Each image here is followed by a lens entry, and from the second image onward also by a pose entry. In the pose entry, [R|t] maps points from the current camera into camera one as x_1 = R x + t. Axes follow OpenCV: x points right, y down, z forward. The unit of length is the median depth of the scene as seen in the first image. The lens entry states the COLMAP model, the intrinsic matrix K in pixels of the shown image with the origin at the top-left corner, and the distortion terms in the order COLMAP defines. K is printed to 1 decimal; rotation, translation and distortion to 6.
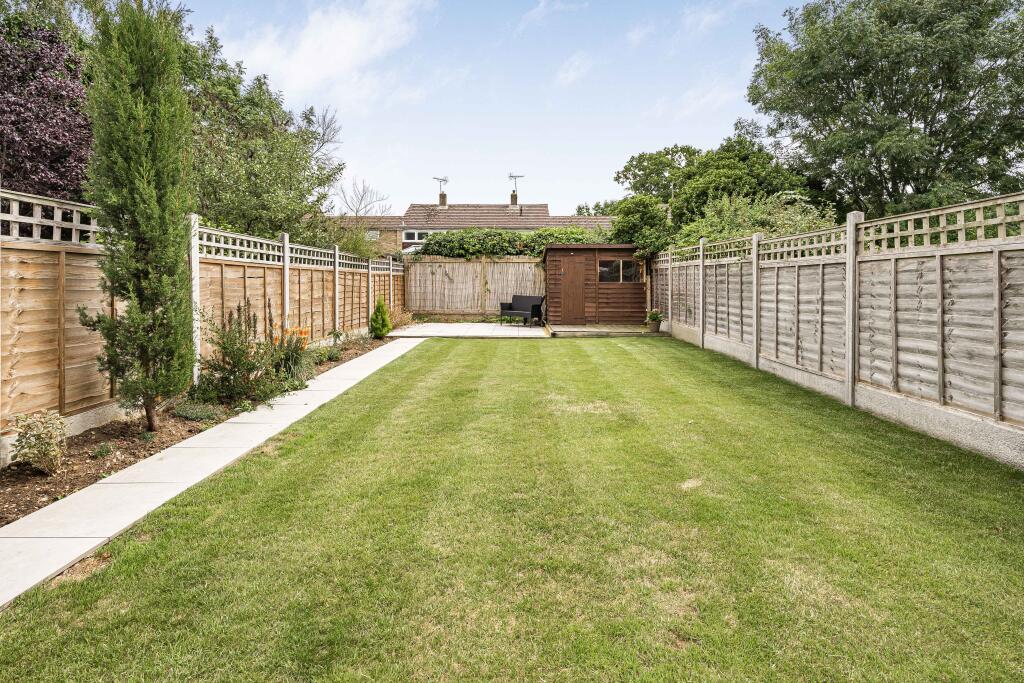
lens RADIAL K [[486.8, 0, 507.8], [0, 486.8, 286.0], [0, 0, 1]] dist [0.003634, -0.000307]
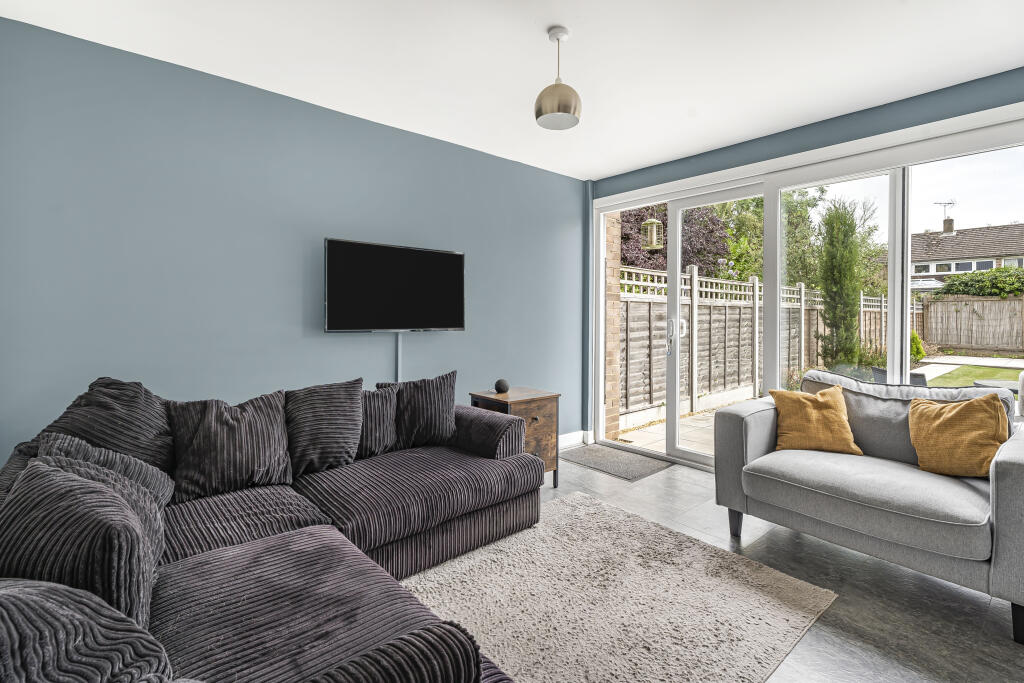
lens RADIAL K [[470.3, 0, 510.8], [0, 470.3, 311.4], [0, 0, 1]] dist [0.004503, -0.005470]
pose [[0.651474, -0.002085, -0.758668, -0.007117], [-0.010818, 0.999869, -0.012037, -0.002088], [0.758594, 0.016049, 0.651366, -0.543484]]
